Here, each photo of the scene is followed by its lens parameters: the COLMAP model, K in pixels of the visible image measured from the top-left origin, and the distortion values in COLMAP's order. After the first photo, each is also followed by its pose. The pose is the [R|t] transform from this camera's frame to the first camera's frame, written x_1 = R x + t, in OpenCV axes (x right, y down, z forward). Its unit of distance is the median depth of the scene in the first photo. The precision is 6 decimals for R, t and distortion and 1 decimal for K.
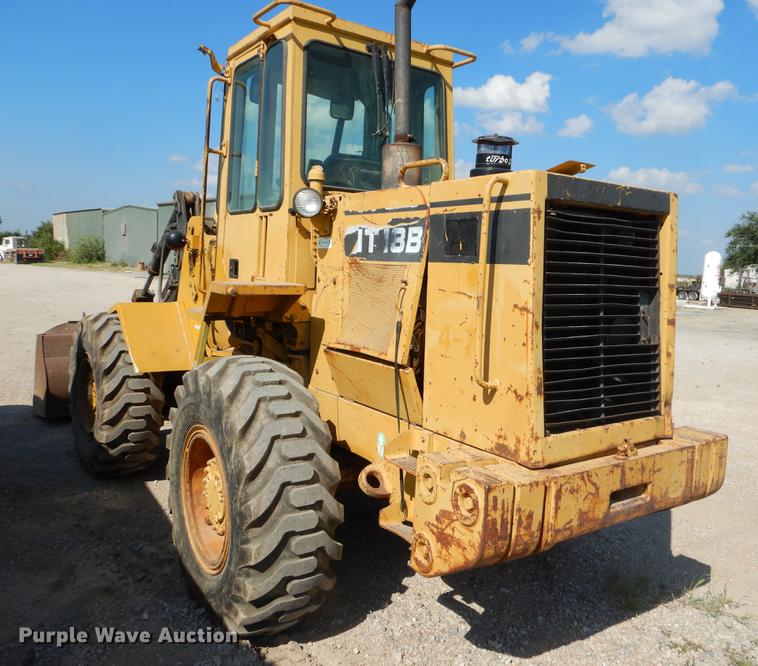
lens RADIAL K [[669.9, 0, 398.9], [0, 669.9, 333.8], [0, 0, 1]] dist [0.014328, 0.000650]
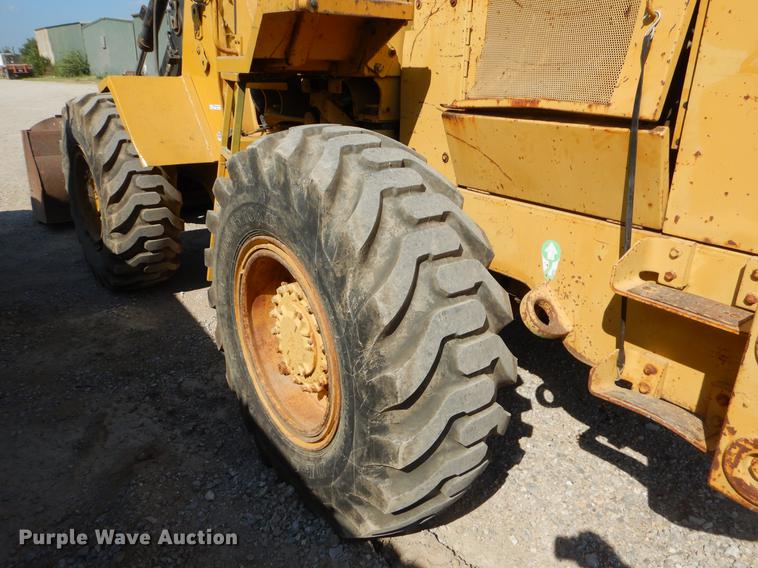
lens RADIAL K [[559.3, 0, 379.0], [0, 559.3, 284.0], [0, 0, 1]] dist [0.004135, -0.000015]
pose [[0.998981, -0.034771, 0.028779, -0.153400], [0.026341, 0.966889, 0.253835, 0.034840], [-0.036652, -0.252818, 0.966819, 0.349561]]
